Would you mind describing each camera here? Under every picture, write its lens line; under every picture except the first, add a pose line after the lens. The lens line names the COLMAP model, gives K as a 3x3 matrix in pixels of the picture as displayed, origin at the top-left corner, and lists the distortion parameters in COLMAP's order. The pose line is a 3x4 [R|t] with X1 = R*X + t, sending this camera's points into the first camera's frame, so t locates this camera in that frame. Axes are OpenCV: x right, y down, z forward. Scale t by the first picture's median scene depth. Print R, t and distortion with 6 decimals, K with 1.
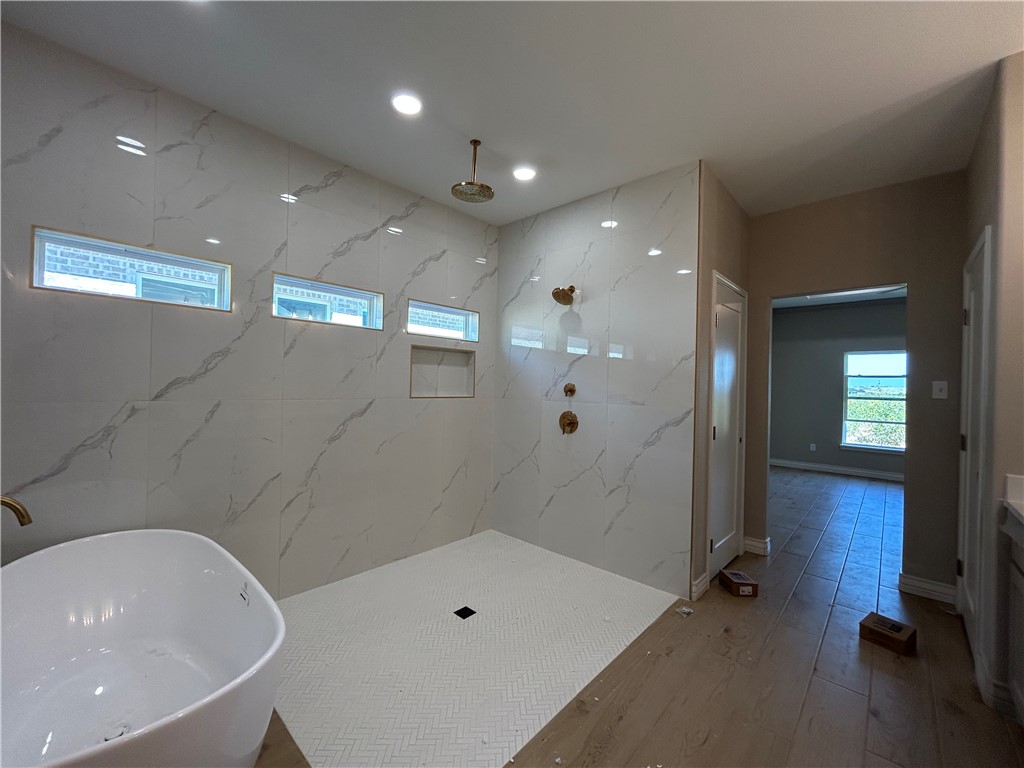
lens RADIAL K [[415.5, 0, 512.0], [0, 415.5, 384.0], [0, 0, 1]] dist [0.001316, 0.000085]
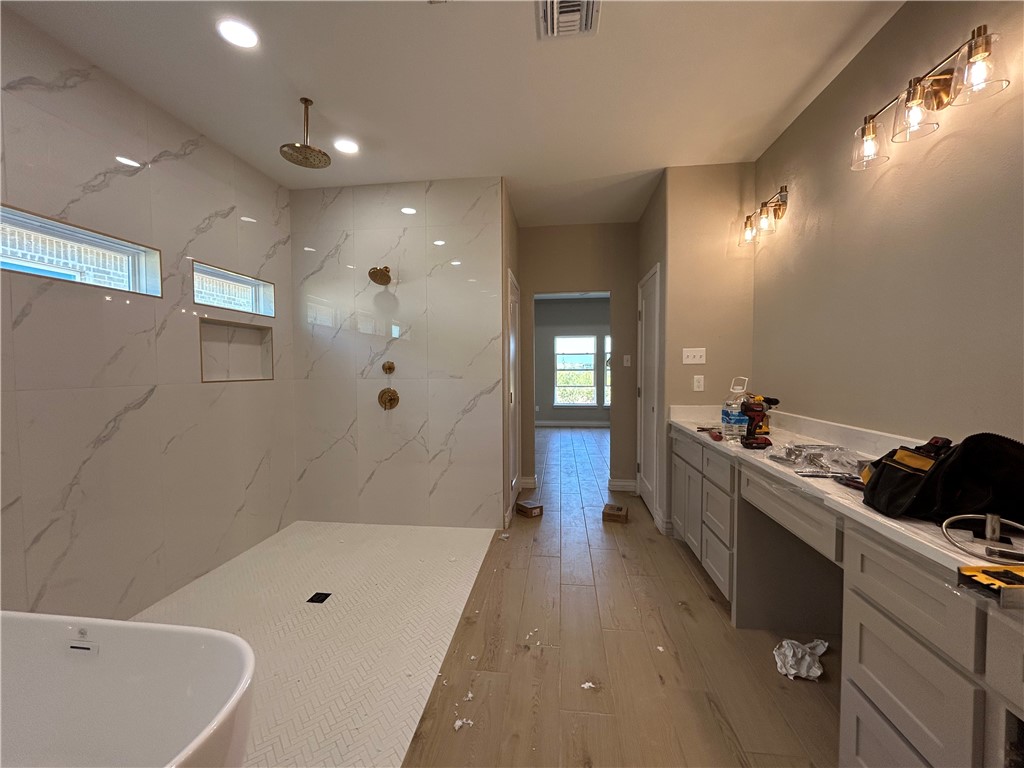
lens RADIAL K [[414.8, 0, 511.1], [0, 414.8, 383.7], [0, 0, 1]] dist [0.001721, 0.000942]
pose [[0.812247, -0.049916, 0.581174, -0.227118], [0.023936, 0.998345, 0.052293, 0.007709], [-0.582822, -0.028564, 0.812097, -0.028424]]
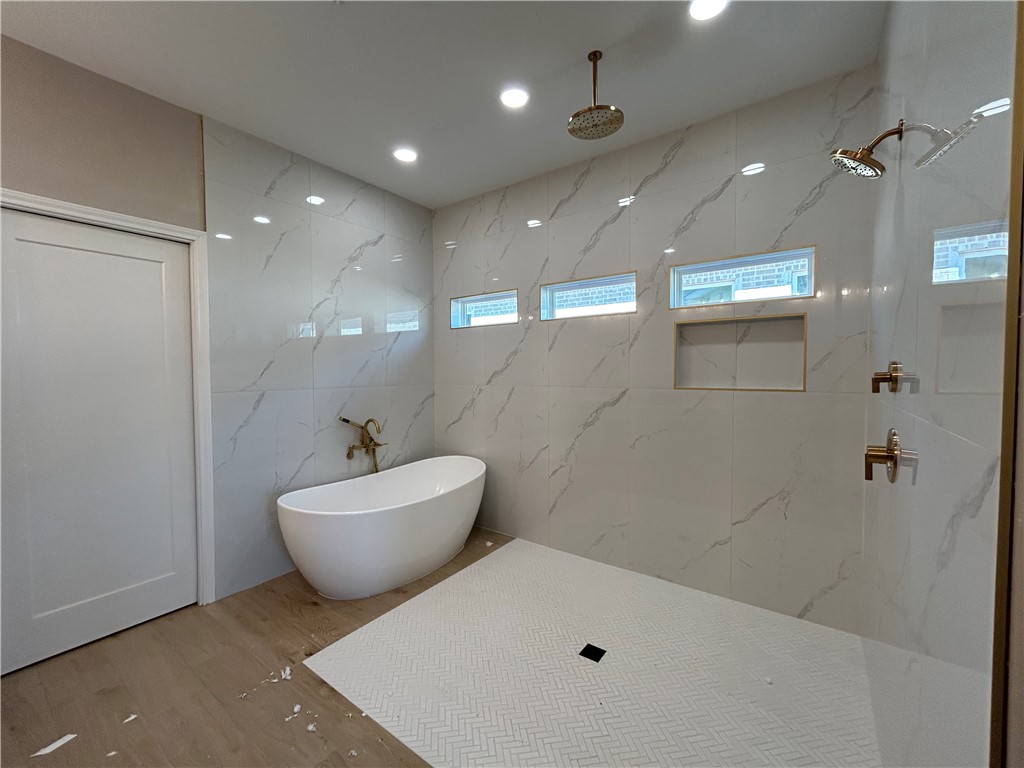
lens RADIAL K [[414.8, 0, 511.1], [0, 414.8, 383.7], [0, 0, 1]] dist [0.001721, 0.000942]
pose [[0.116179, 0.010338, -0.993175, 0.525230], [0.011286, 0.999868, 0.011728, 0.010928], [0.993164, -0.012571, 0.116047, 0.593893]]
